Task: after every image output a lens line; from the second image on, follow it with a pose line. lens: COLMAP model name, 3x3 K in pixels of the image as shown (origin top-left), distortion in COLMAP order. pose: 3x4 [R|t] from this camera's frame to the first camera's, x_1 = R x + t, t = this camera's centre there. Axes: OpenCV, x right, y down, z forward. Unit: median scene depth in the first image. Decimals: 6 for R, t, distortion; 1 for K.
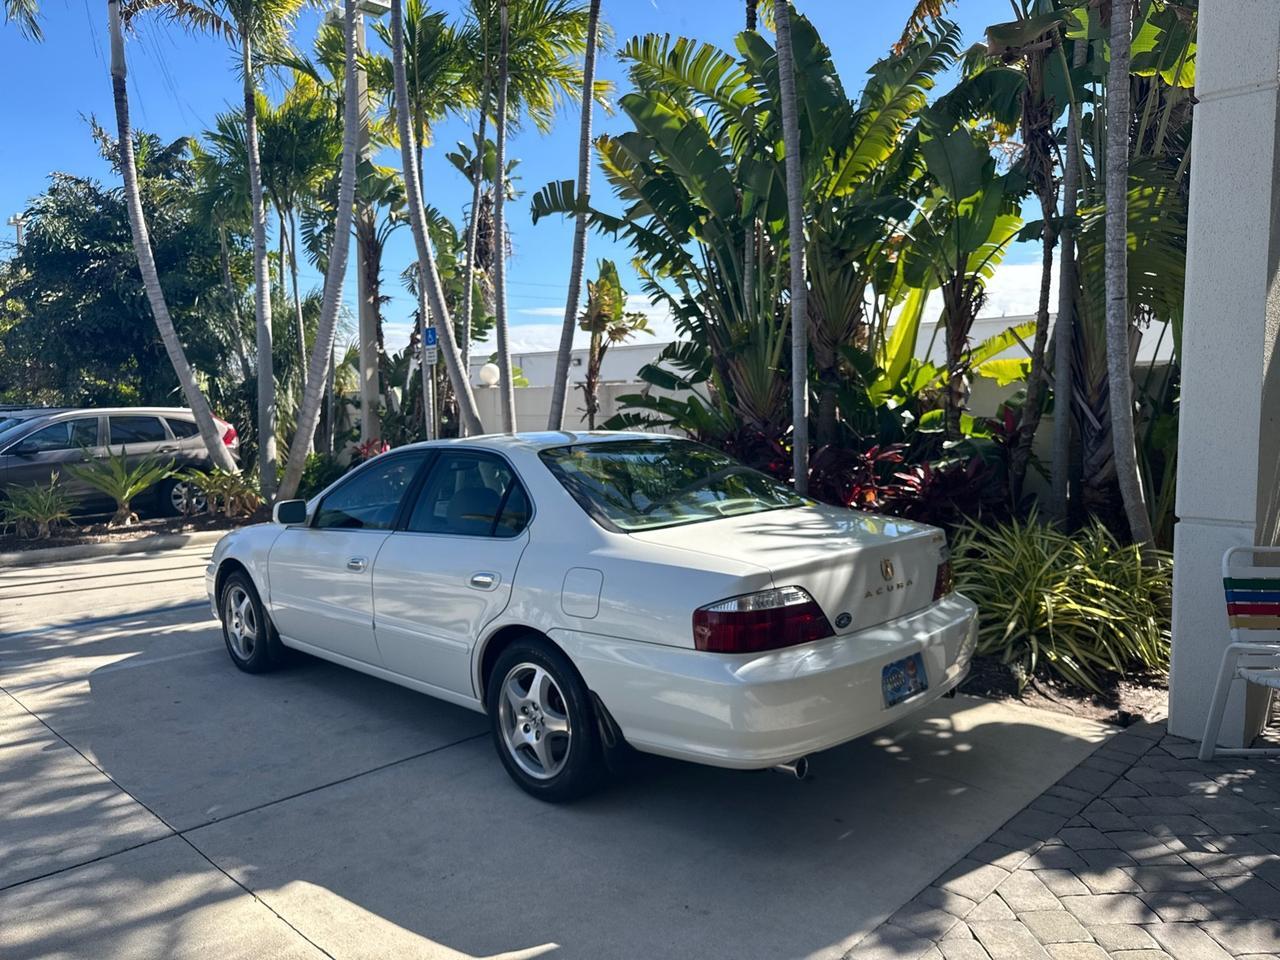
lens RADIAL K [[903.9, 0, 641.9], [0, 903.9, 485.7], [0, 0, 1]] dist [0.045282, -0.064616]
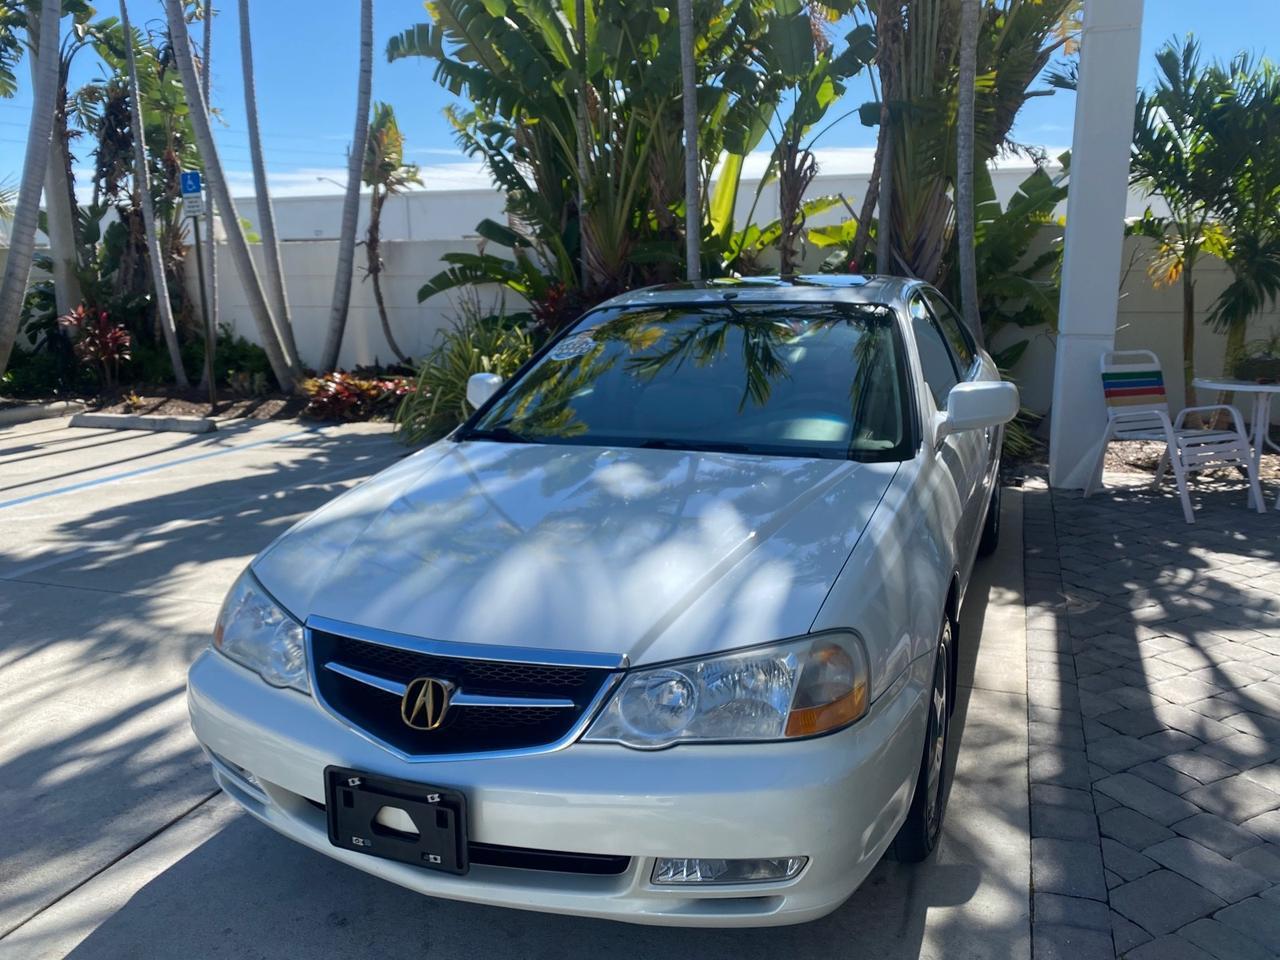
lens RADIAL K [[987.0, 0, 640.0], [0, 987.0, 480.0], [0, 0, 1]] dist [-0.006120, -0.002542]
pose [[0.916978, -0.084475, 0.389891, -0.330481], [0.037463, 0.991239, 0.126658, 0.020121], [-0.397174, -0.101536, 0.912109, -0.086460]]
